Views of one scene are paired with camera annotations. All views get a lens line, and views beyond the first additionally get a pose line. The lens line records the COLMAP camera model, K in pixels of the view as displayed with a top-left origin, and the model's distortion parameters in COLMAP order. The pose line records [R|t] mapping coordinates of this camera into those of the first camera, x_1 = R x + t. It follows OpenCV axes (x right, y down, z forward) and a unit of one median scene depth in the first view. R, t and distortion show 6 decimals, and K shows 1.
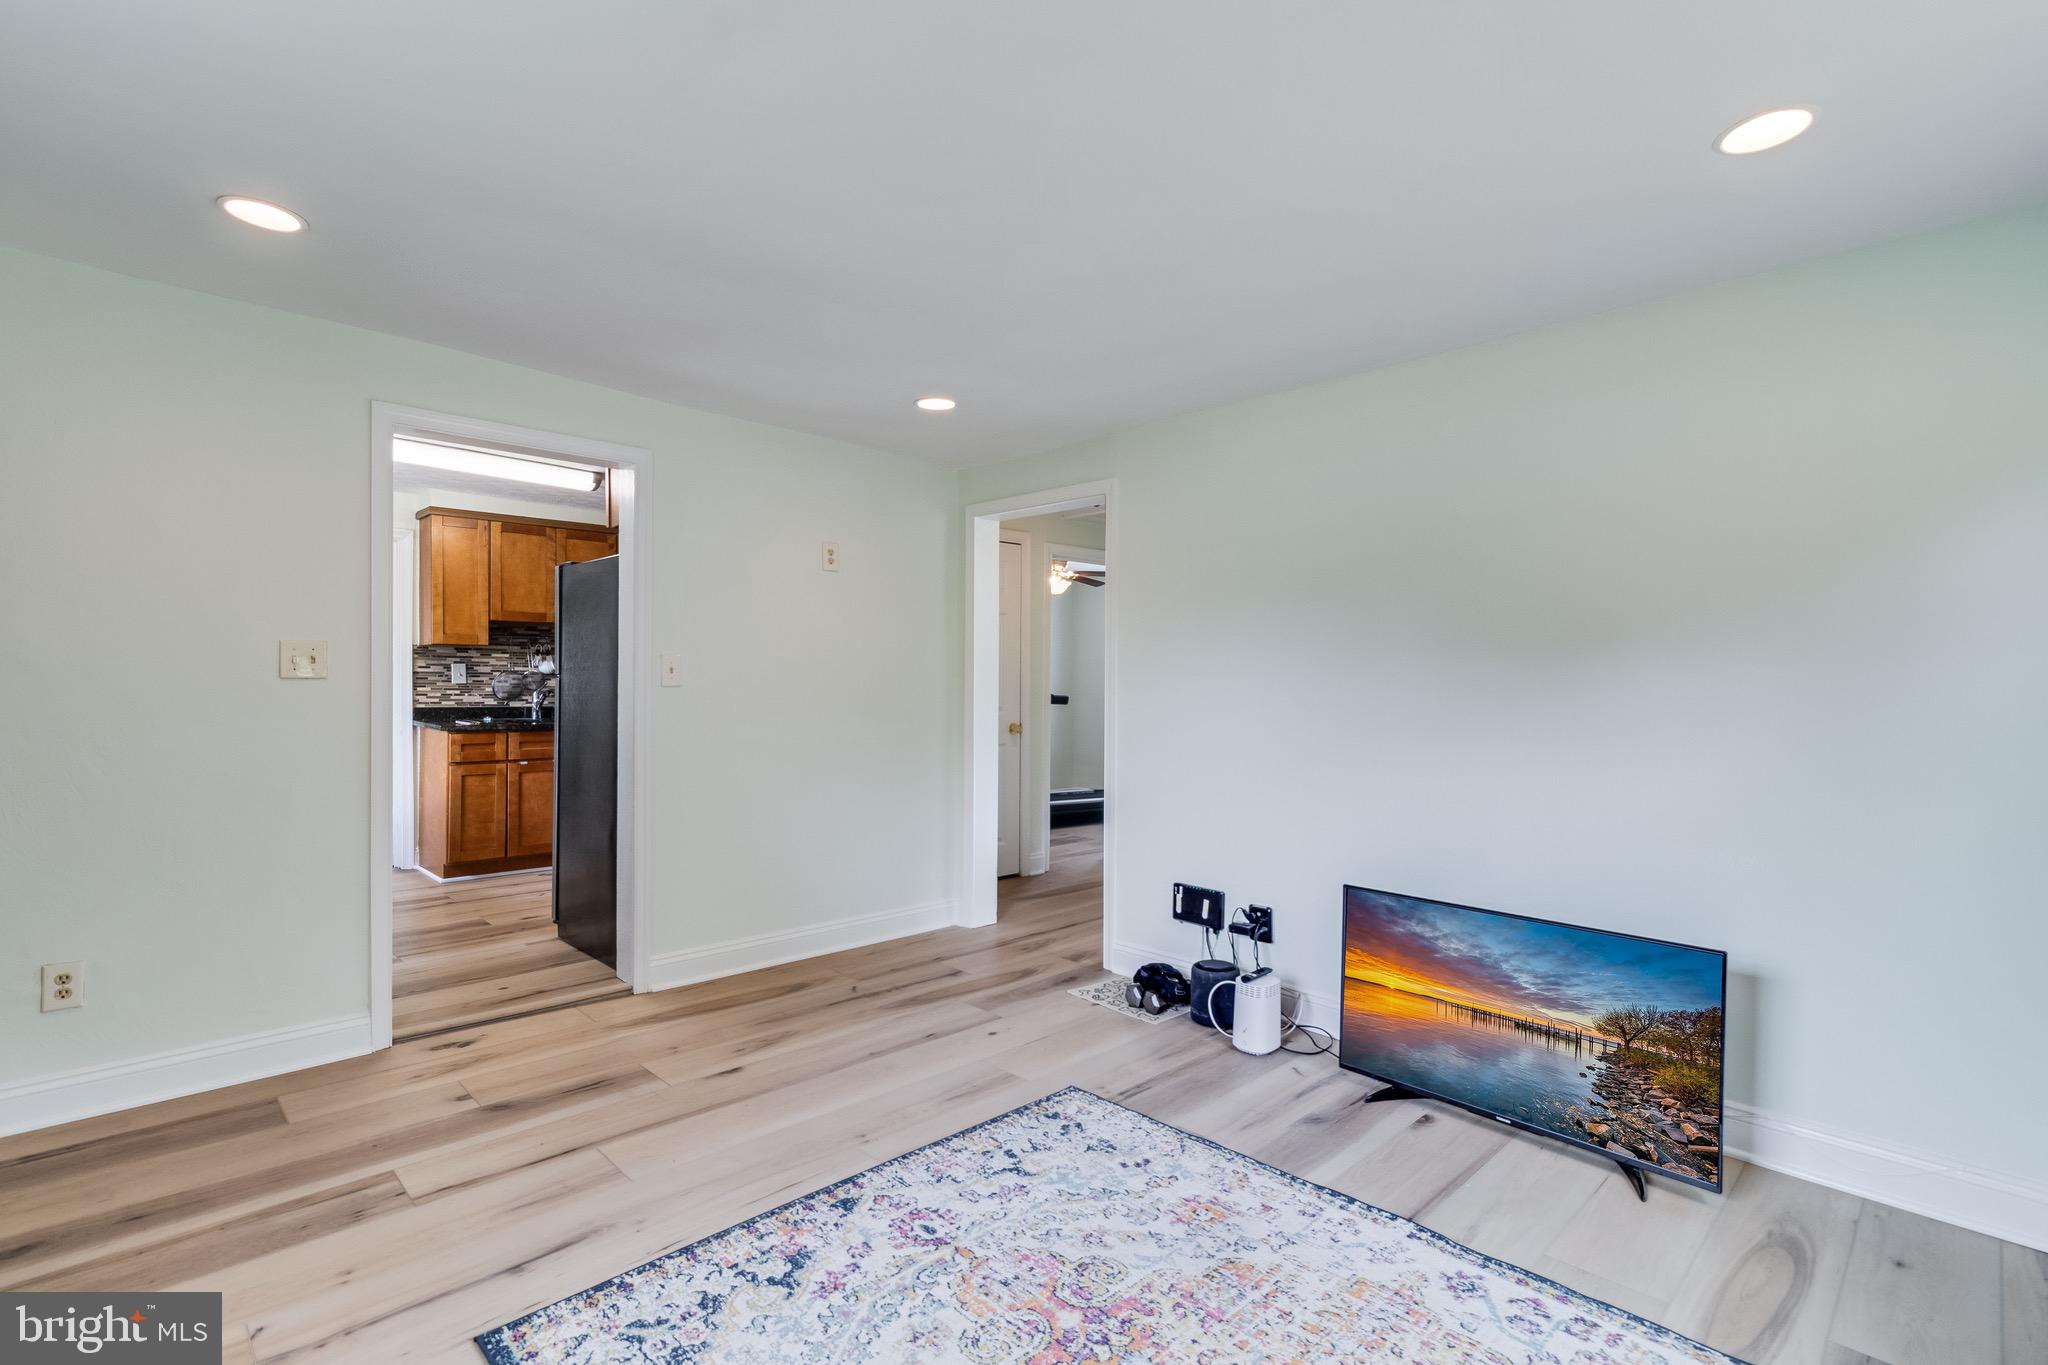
lens RADIAL K [[957.8, 0, 1016.4], [0, 957.8, 691.3], [0, 0, 1]] dist [-0.002676, -0.000133]
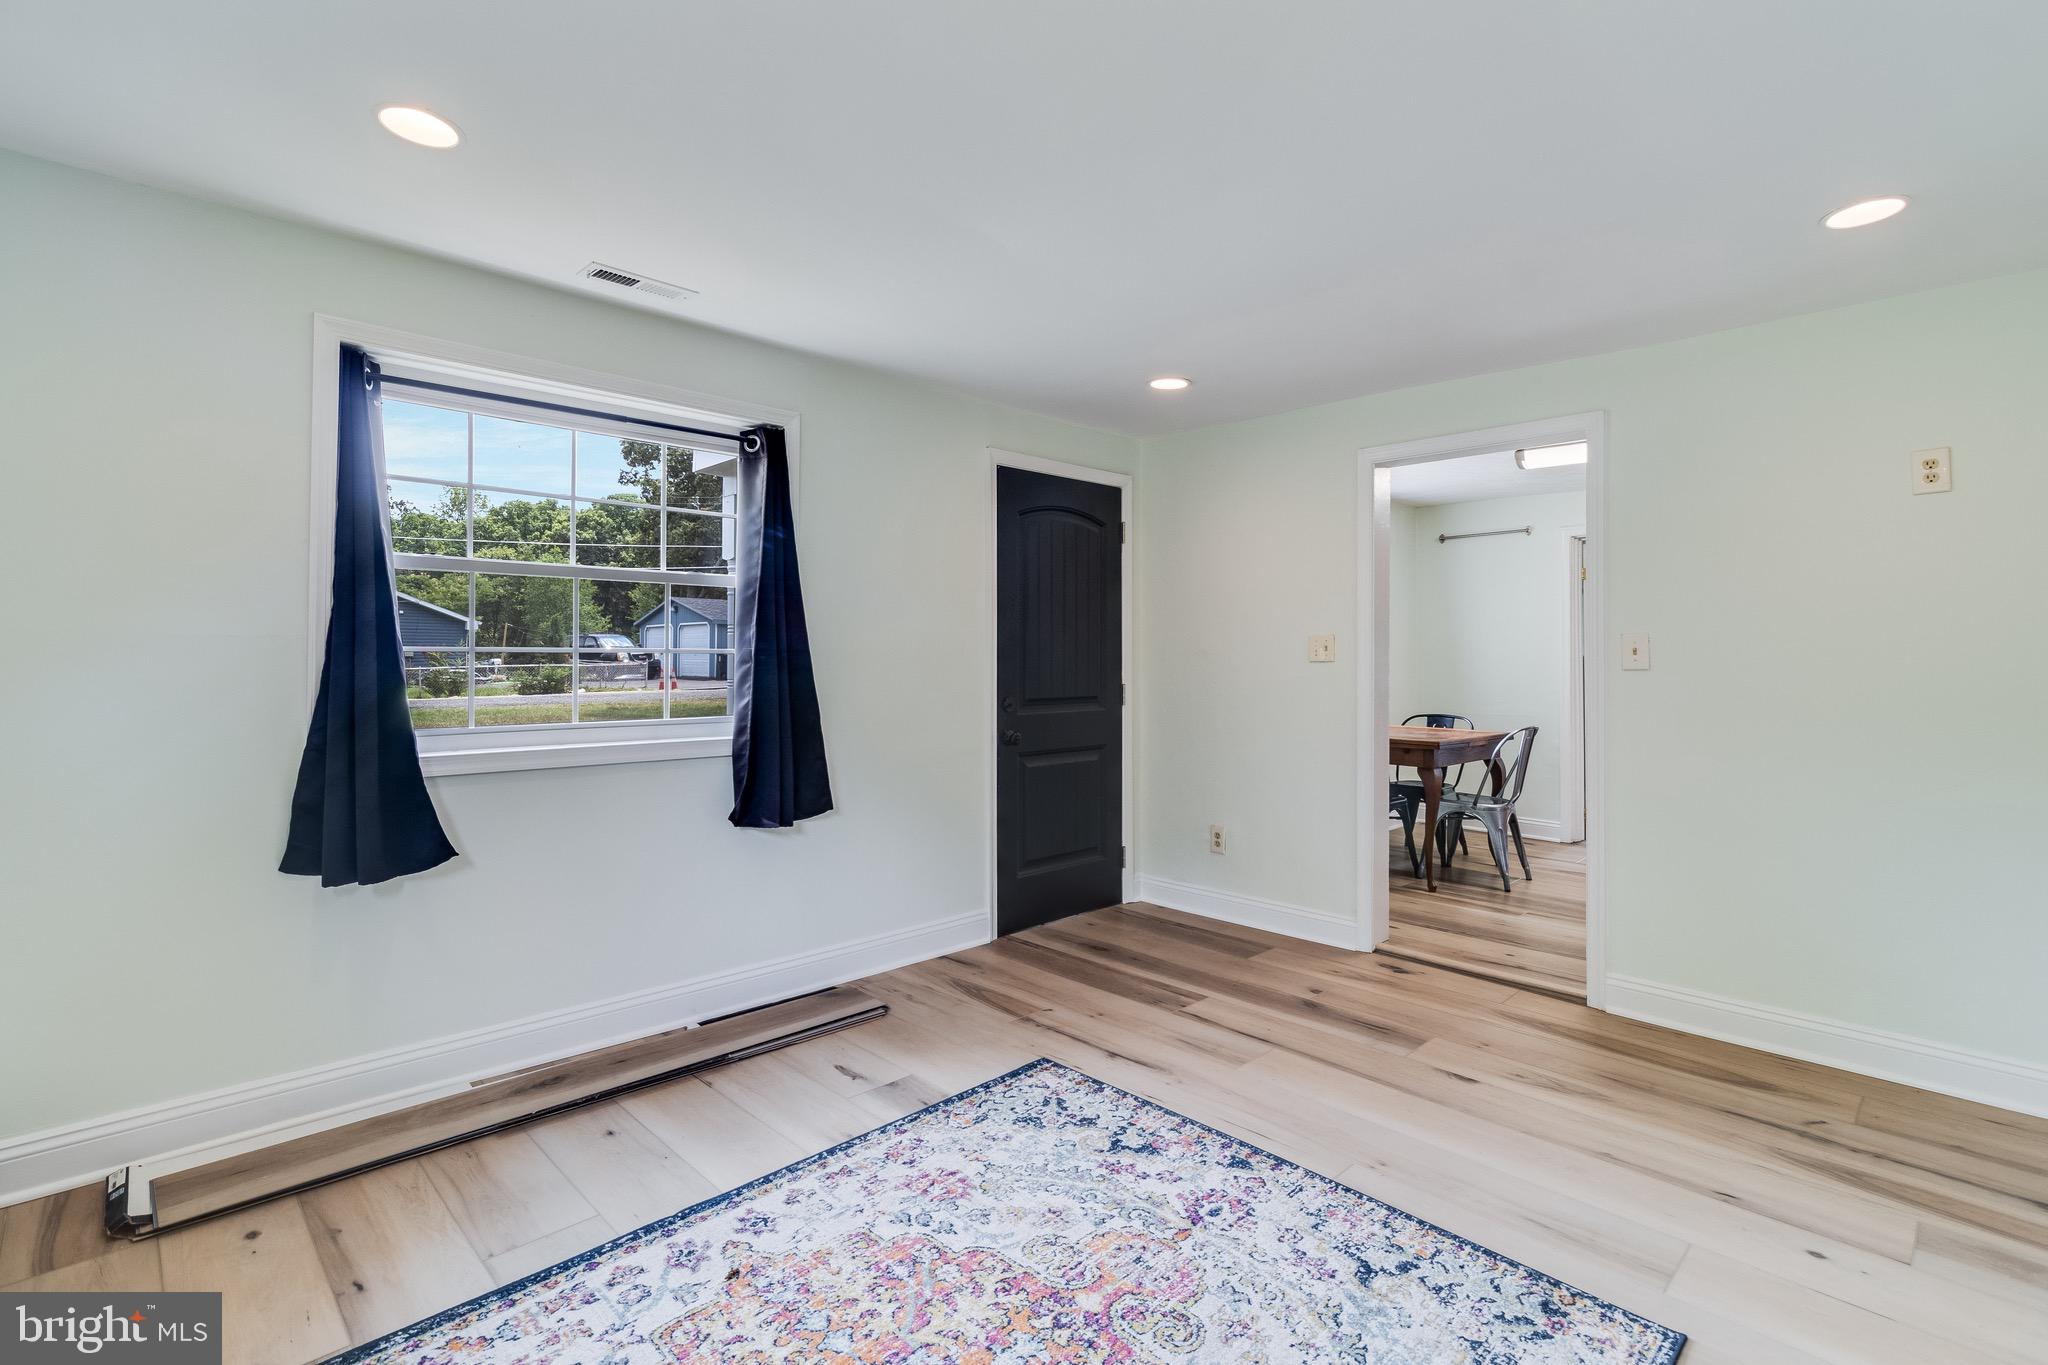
lens RADIAL K [[949.7, 0, 1025.7], [0, 949.7, 670.7], [0, 0, 1]] dist [-0.000499, -0.000069]
pose [[-0.002893, 0.003397, -0.999990, 0.808732], [-0.015743, 0.999870, 0.003442, 0.001254], [0.999872, 0.015752, -0.002839, 0.724660]]
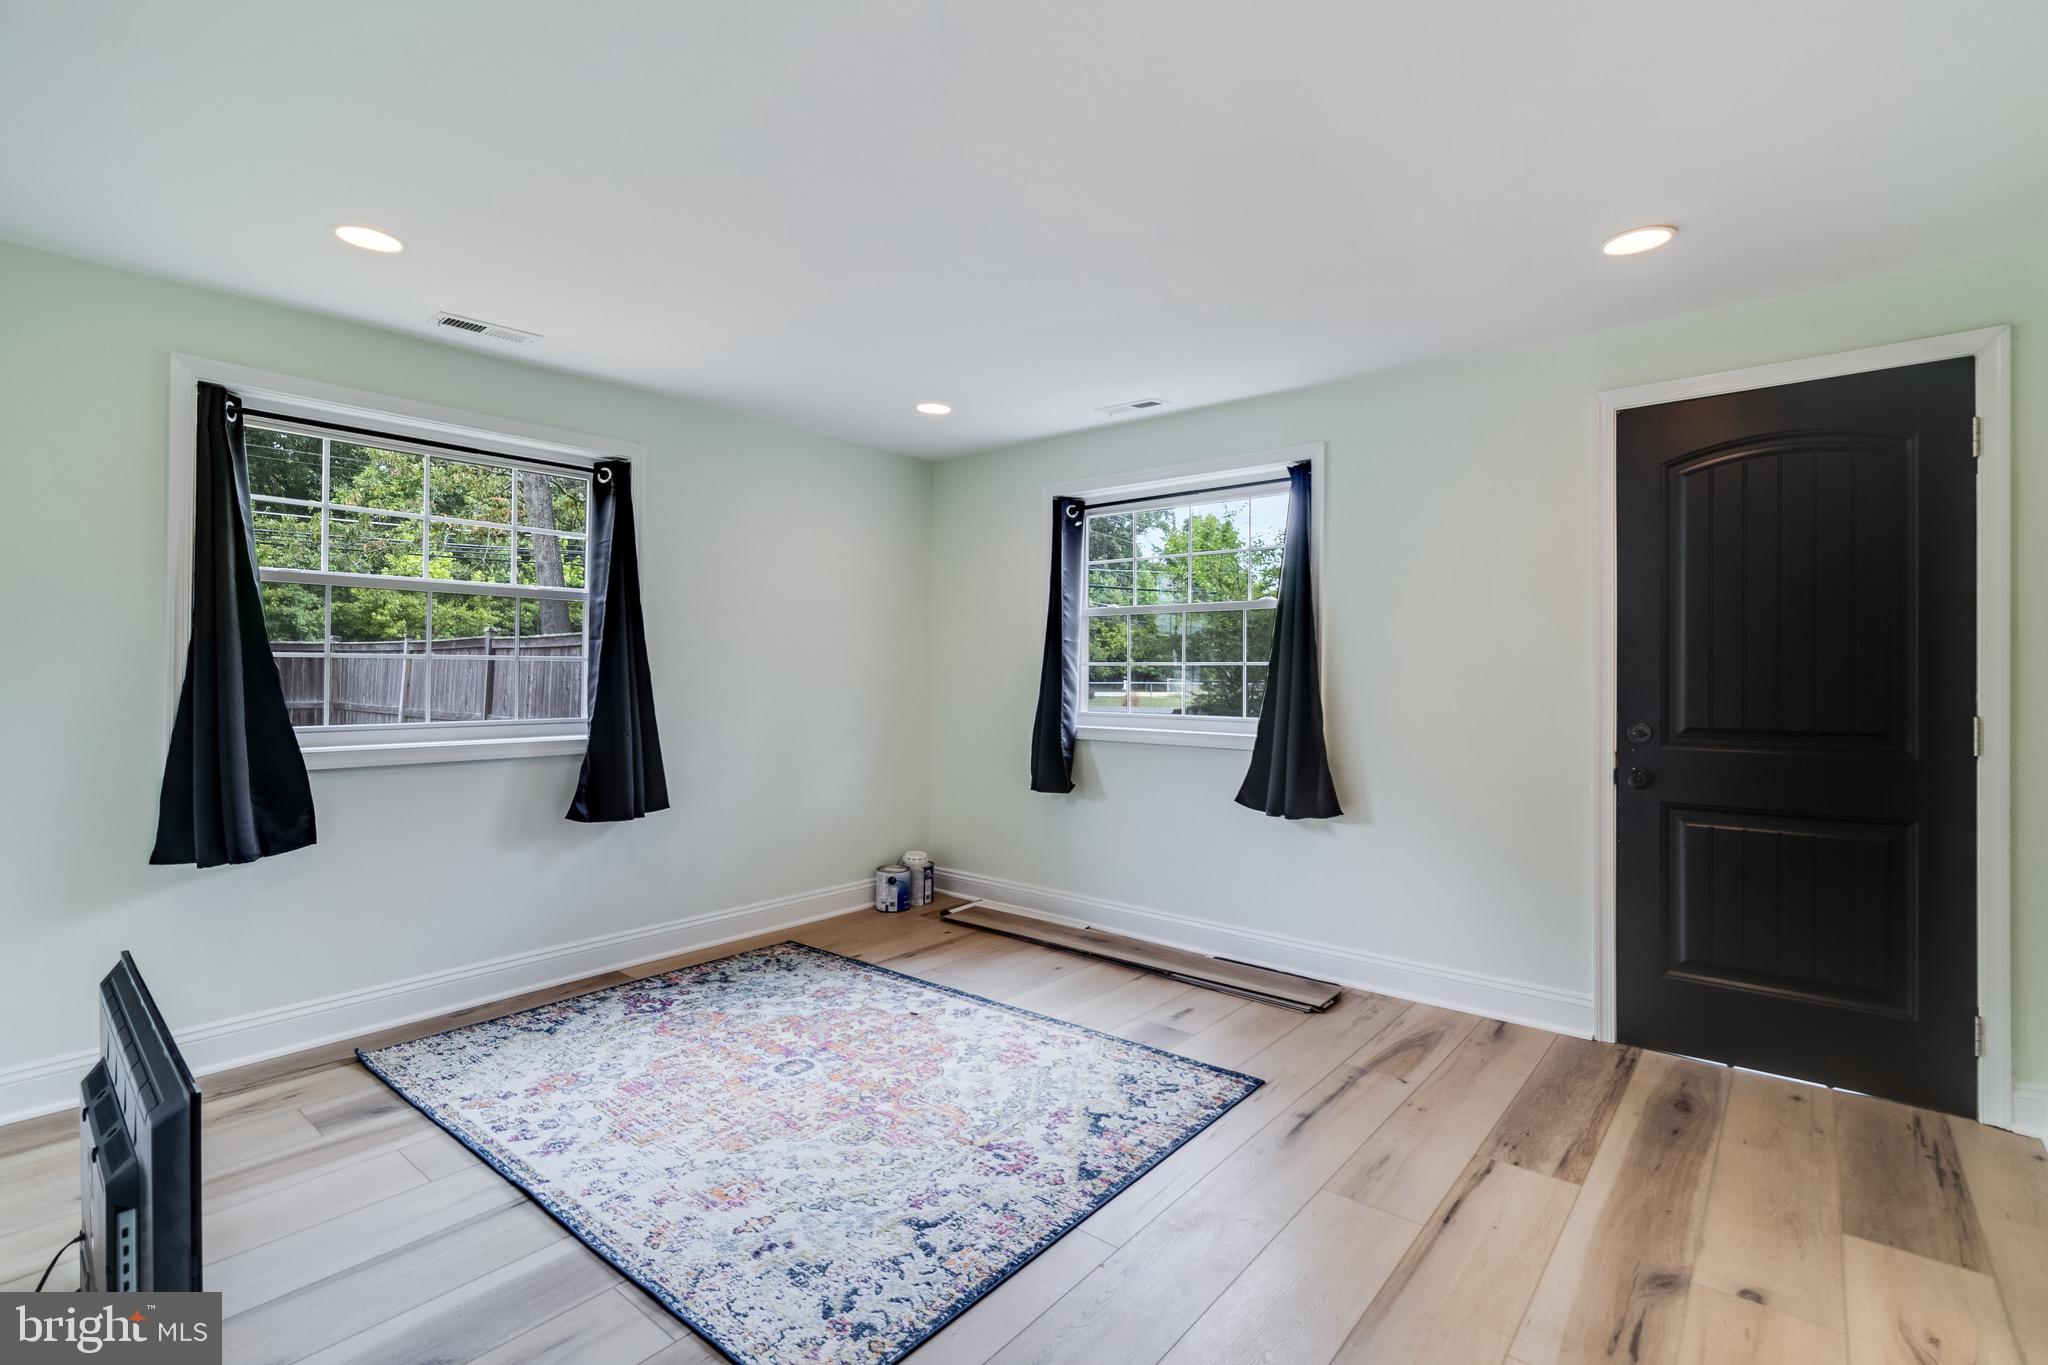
lens RADIAL K [[949.7, 0, 1025.7], [0, 949.7, 670.7], [0, 0, 1]] dist [-0.000499, -0.000069]
pose [[-0.994464, -0.015075, -0.103991, 0.002170], [-0.016352, 0.999801, 0.011443, -0.013437], [0.103798, 0.013080, -0.994512, 1.898971]]
